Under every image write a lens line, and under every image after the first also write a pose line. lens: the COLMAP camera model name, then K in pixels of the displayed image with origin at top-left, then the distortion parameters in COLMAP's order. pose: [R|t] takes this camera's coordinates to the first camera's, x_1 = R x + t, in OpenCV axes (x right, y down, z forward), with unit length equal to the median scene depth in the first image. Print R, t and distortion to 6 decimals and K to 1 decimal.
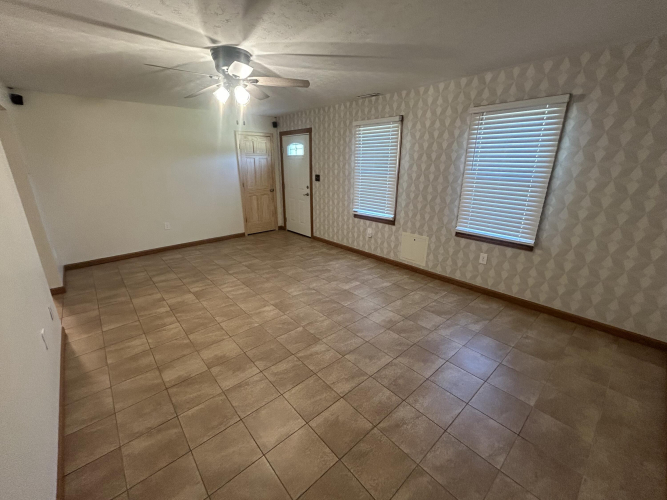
lens RADIAL K [[274.1, 0, 329.8], [0, 274.1, 249.9], [0, 0, 1]] dist [-0.000222, 0.000778]
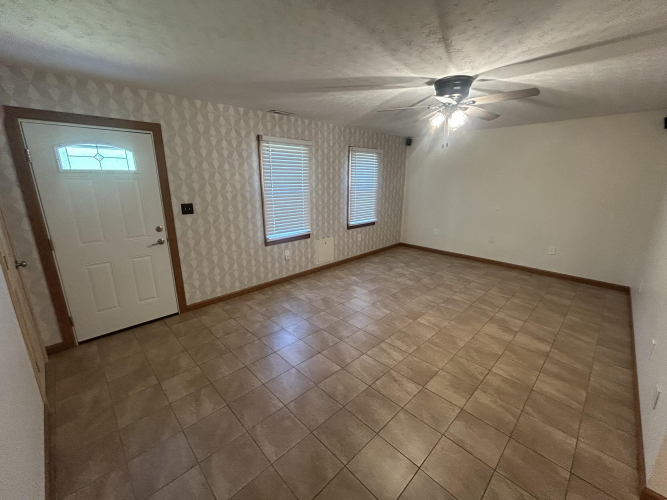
lens RADIAL K [[274.1, 0, 332.9], [0, 274.1, 249.5], [0, 0, 1]] dist [-0.000222, 0.000778]
pose [[-0.037718, -0.252324, 0.966907, -0.952989], [0.313136, 0.915878, 0.251222, -0.331697], [-0.948959, 0.312249, 0.044466, 0.994710]]
